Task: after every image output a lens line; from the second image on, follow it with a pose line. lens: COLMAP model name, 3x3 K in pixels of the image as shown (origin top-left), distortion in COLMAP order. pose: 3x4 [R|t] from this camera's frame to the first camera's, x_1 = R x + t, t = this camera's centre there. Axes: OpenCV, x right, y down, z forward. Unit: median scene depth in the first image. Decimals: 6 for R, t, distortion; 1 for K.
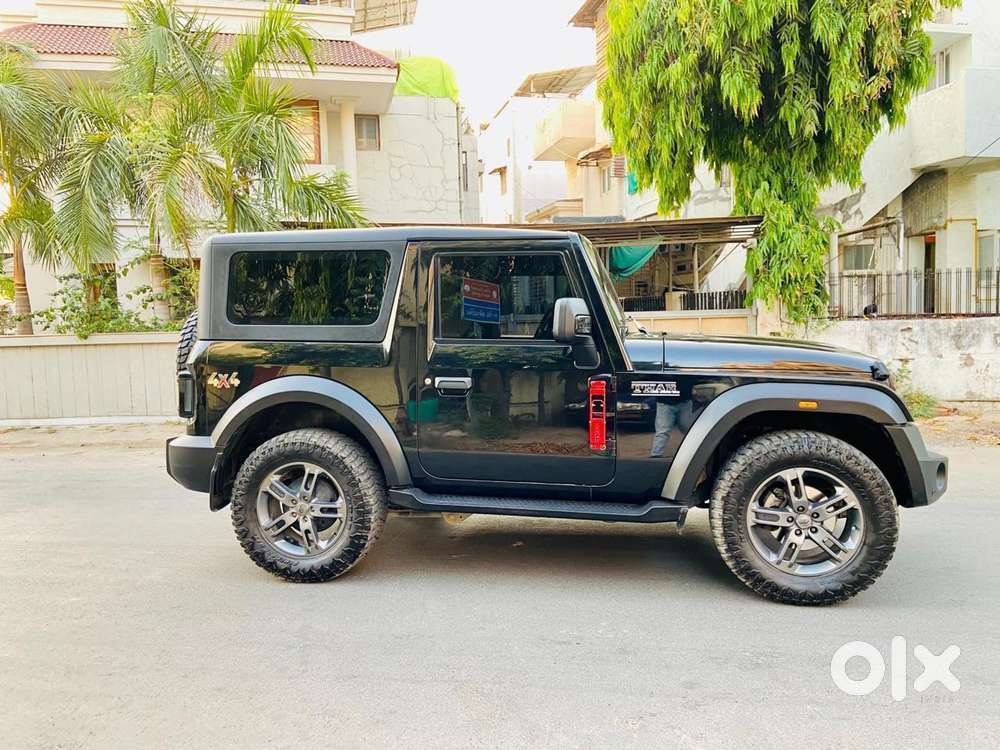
lens RADIAL K [[765.2, 0, 496.4], [0, 765.2, 368.7], [0, 0, 1]] dist [0.121129, -0.151777]
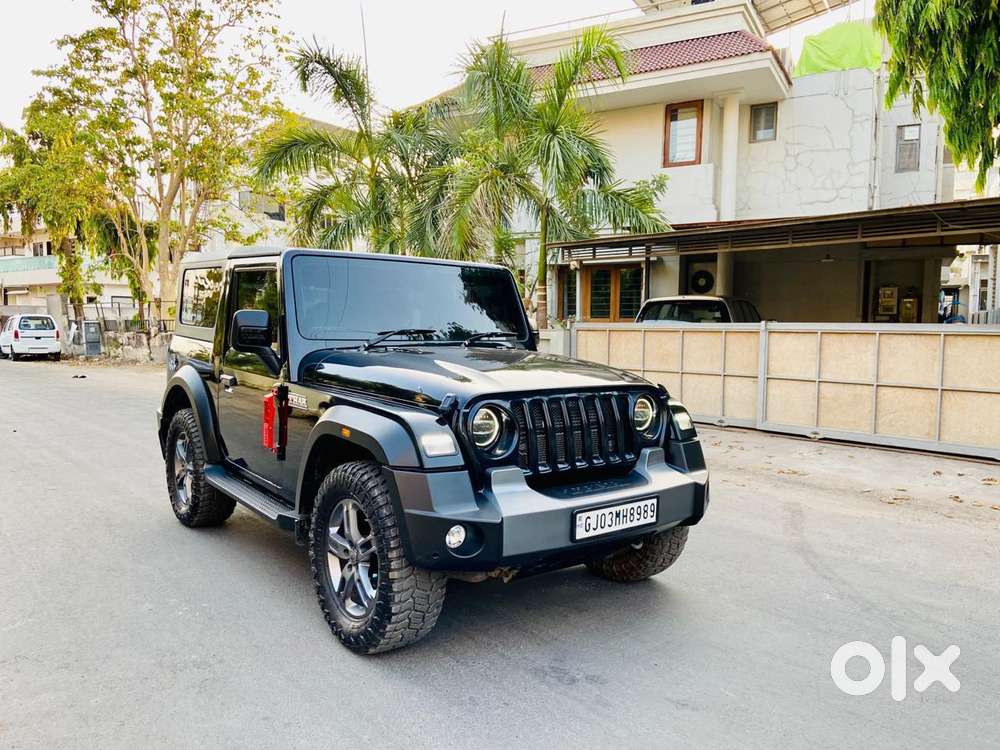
lens RADIAL K [[754.9, 0, 493.9], [0, 754.9, 380.3], [0, 0, 1]] dist [0.126735, -0.156473]
pose [[0.751512, 0.081515, -0.654664, 0.377996], [-0.068850, 0.996609, 0.045057, -0.023241], [0.656117, 0.011213, 0.754576, 0.144762]]
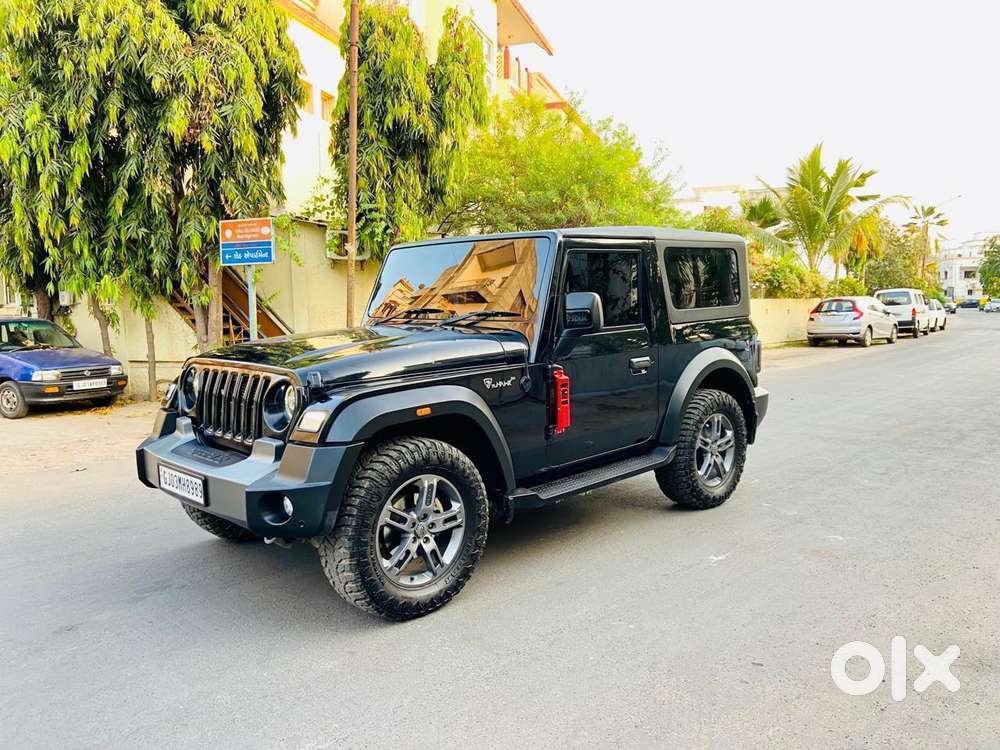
lens RADIAL K [[736.2, 0, 490.3], [0, 736.2, 370.3], [0, 0, 1]] dist [0.130163, -0.142882]
pose [[-0.563335, 0.104088, -0.819646, 0.404839], [-0.024563, 0.989484, 0.142538, -0.055855], [0.825863, 0.100430, -0.554855, 0.700931]]
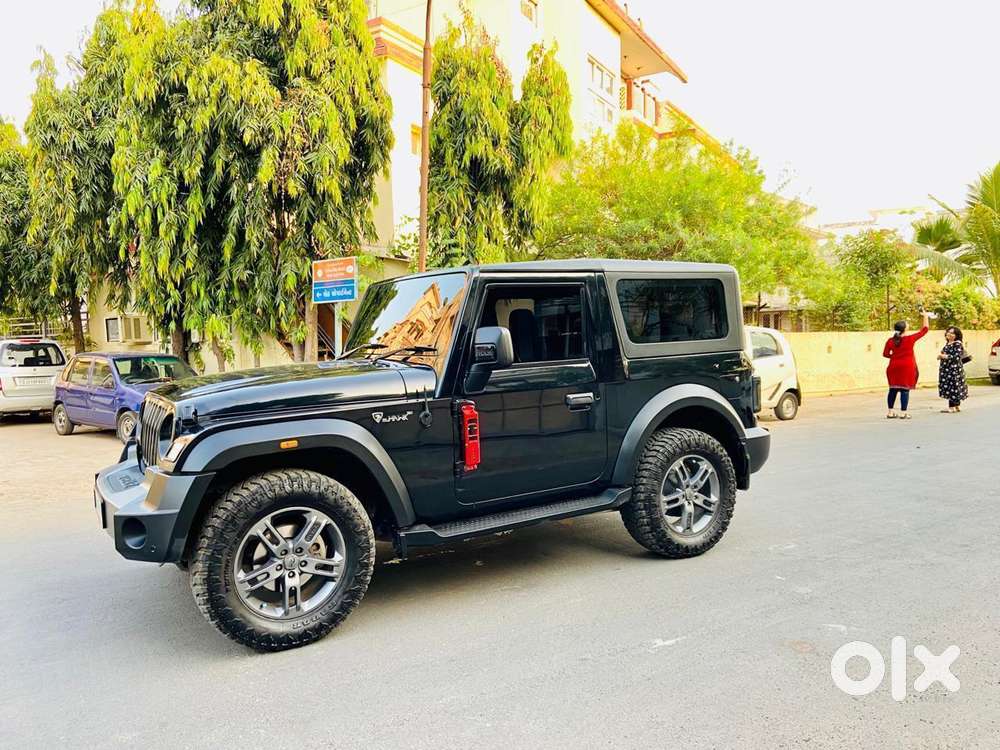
lens RADIAL K [[752.2, 0, 500.0], [0, 752.2, 375.0], [0, 0, 1]] dist [0.120762, -0.152771]
pose [[-0.719822, 0.067119, -0.690906, 0.321082], [-0.007389, 0.994517, 0.104312, -0.055862], [0.694119, 0.080191, -0.715379, 0.792940]]
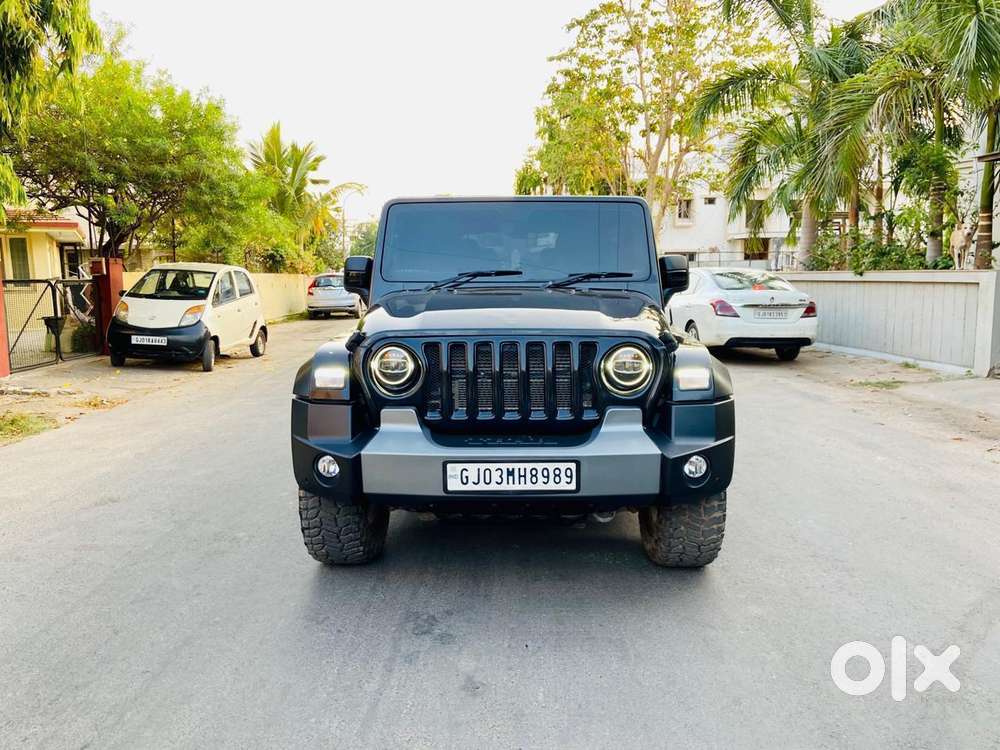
lens RADIAL K [[748.8, 0, 490.4], [0, 748.8, 376.5], [0, 0, 1]] dist [0.120427, -0.154899]
pose [[0.164662, 0.154878, -0.974115, 0.477143], [-0.052939, 0.987559, 0.148067, -0.032876], [0.984928, 0.027188, 0.170813, 0.357093]]
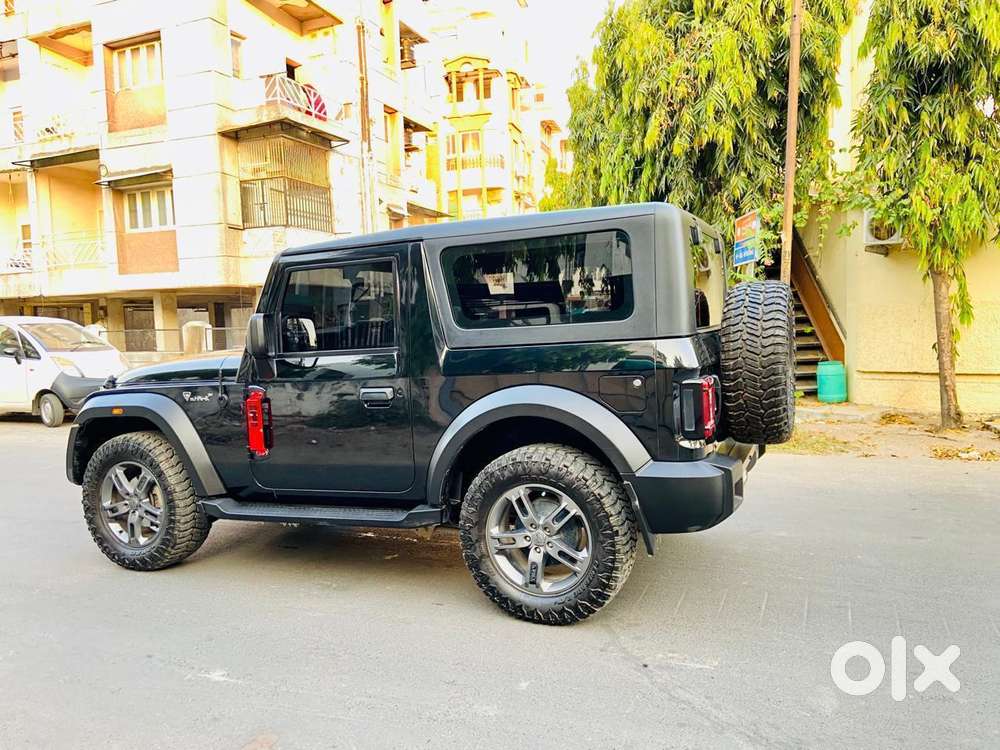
lens RADIAL K [[754.9, 0, 493.9], [0, 754.9, 380.3], [0, 0, 1]] dist [0.126735, -0.156473]
pose [[-0.980031, 0.039524, 0.194876, -0.148387], [0.066755, 0.988565, 0.135213, -0.050970], [-0.187304, 0.145522, -0.971463, 0.870133]]
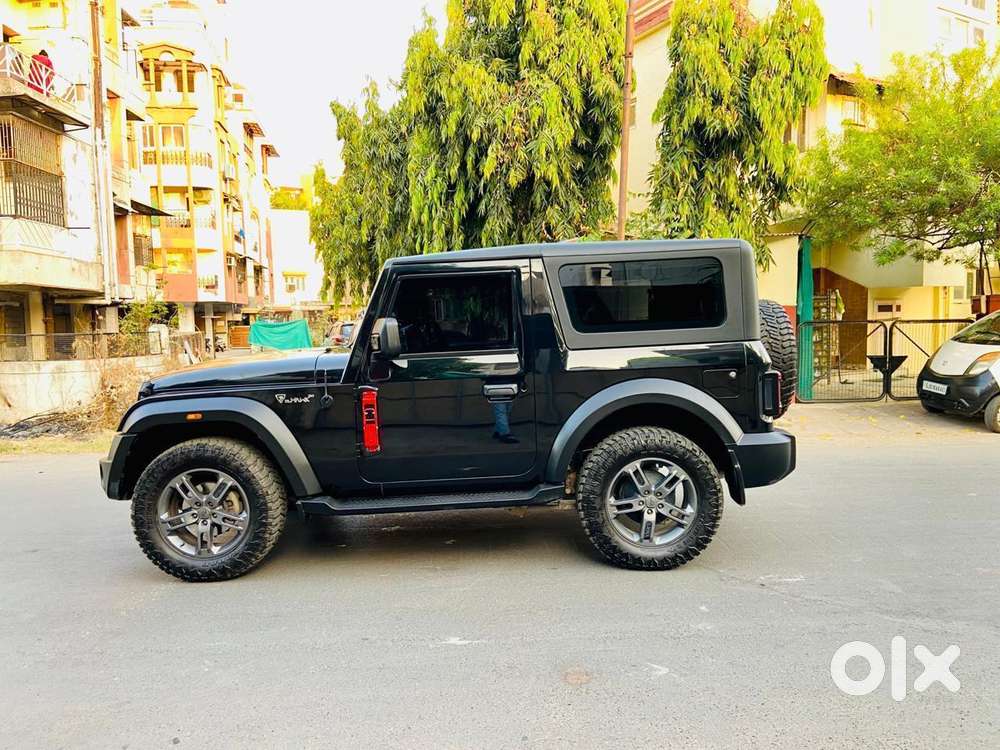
lens RADIAL K [[754.9, 0, 493.9], [0, 754.9, 380.3], [0, 0, 1]] dist [0.126735, -0.156473]
pose [[-0.973654, 0.058978, -0.220270, 0.083019], [0.028404, 0.989818, 0.139473, -0.062448], [0.226253, 0.129542, -0.965416, 0.928161]]
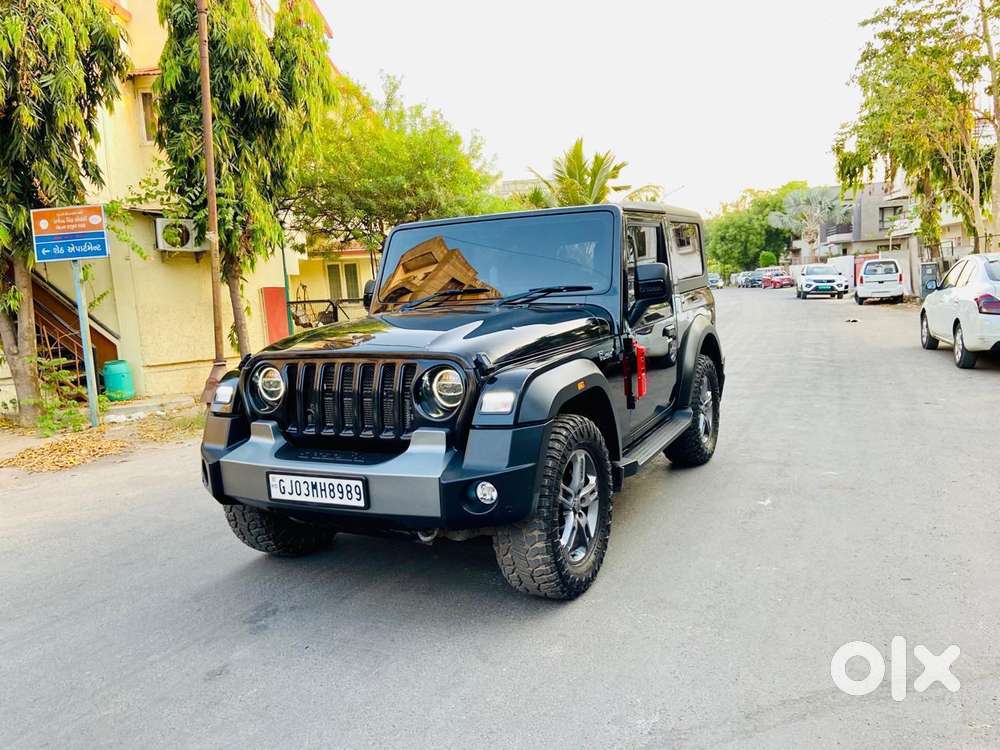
lens RADIAL K [[744.5, 0, 481.1], [0, 744.5, 373.7], [0, 0, 1]] dist [0.107329, -0.131468]
pose [[-0.283013, 0.149805, -0.947345, 0.471644], [0.007169, 0.988030, 0.154097, -0.046806], [0.959089, 0.036820, -0.280699, 0.555840]]
